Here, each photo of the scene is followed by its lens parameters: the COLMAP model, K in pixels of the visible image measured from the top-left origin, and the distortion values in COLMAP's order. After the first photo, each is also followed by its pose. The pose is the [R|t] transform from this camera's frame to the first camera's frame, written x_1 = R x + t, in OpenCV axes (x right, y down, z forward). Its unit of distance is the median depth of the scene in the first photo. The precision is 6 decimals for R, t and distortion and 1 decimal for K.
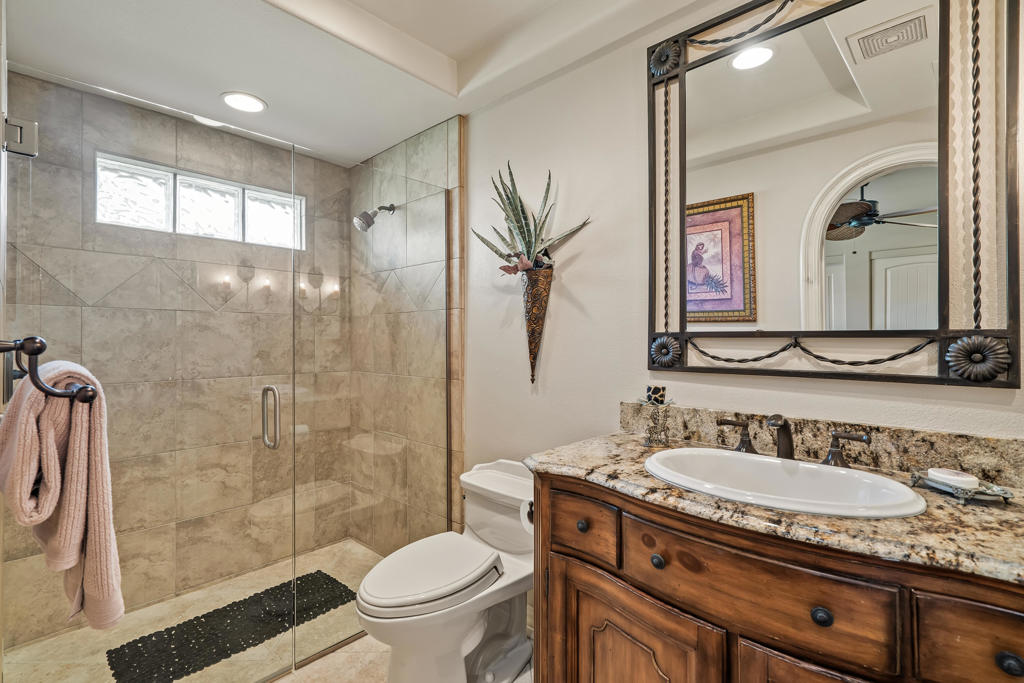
lens RADIAL K [[469.5, 0, 512.0], [0, 469.5, 341.5], [0, 0, 1]] dist [0.000767, -0.000008]
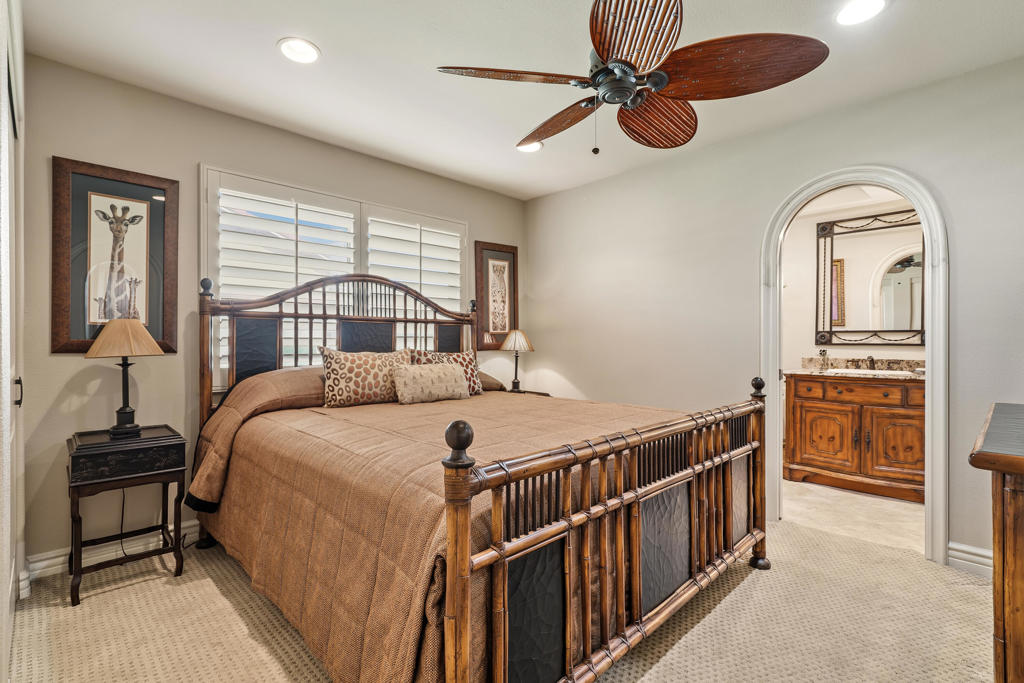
lens RADIAL K [[484.6, 0, 512.0], [0, 484.6, 341.5], [0, 0, 1]] dist [0.000448, 0.000053]
pose [[0.998692, 0.008832, -0.050356, -1.713002], [-0.008731, 0.999959, 0.002211, 0.068533], [0.050374, -0.001768, 0.998729, -2.430404]]
